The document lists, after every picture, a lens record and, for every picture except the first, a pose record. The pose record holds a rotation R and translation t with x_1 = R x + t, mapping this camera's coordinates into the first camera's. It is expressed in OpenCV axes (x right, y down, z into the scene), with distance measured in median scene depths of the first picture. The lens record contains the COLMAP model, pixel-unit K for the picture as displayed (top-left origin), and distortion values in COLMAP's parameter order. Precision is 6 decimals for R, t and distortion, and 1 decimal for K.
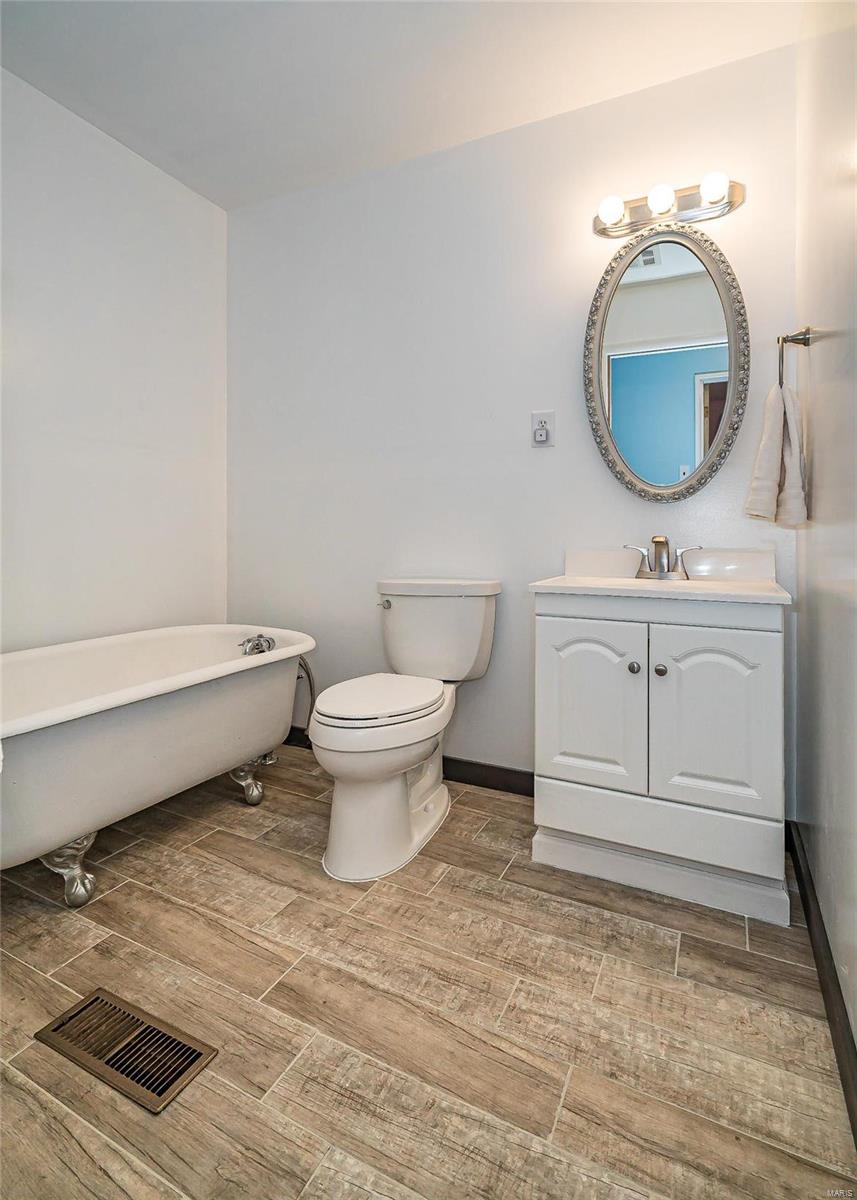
lens RADIAL K [[587.3, 0, 426.3], [0, 587.3, 545.2], [0, 0, 1]] dist [0.001464, 0.000264]
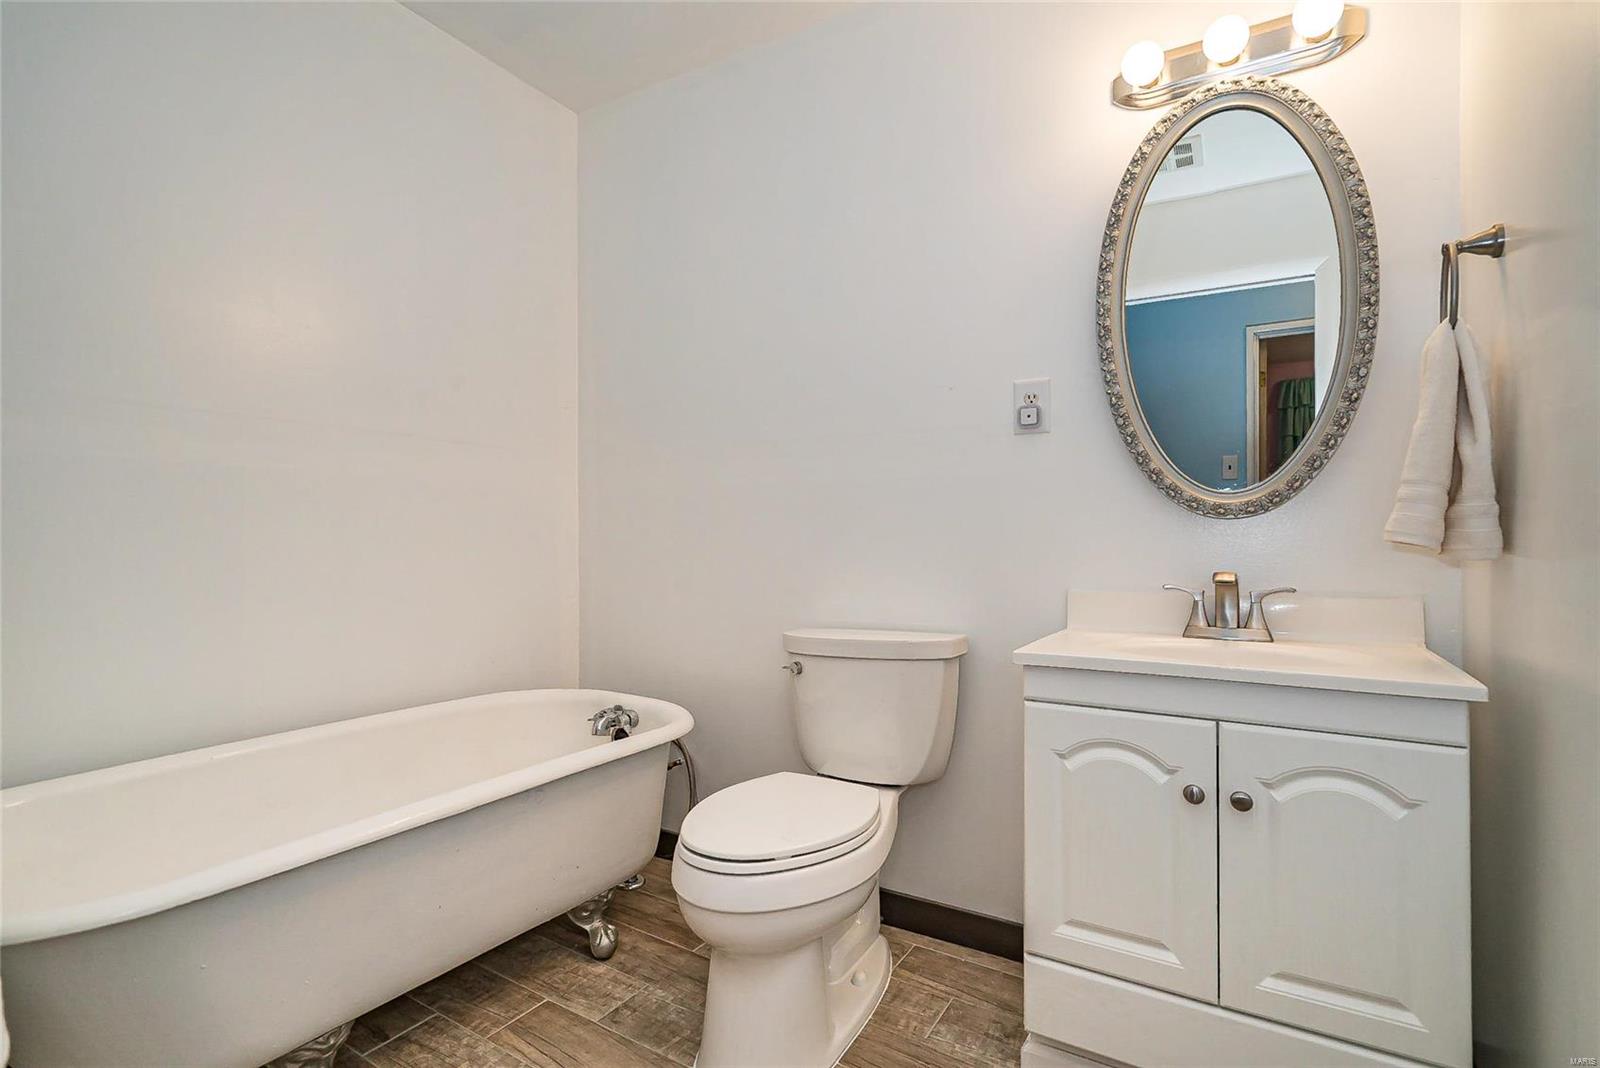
lens RADIAL K [[735.8, 0, 793.8], [0, 735.8, 538.1], [0, 0, 1]] dist [-0.000662, 0.000152]
pose [[0.995186, -0.000727, -0.098004, 0.014587], [-0.001773, 0.999675, -0.025426, -0.030858], [0.097990, 0.025477, 0.994861, 0.168519]]
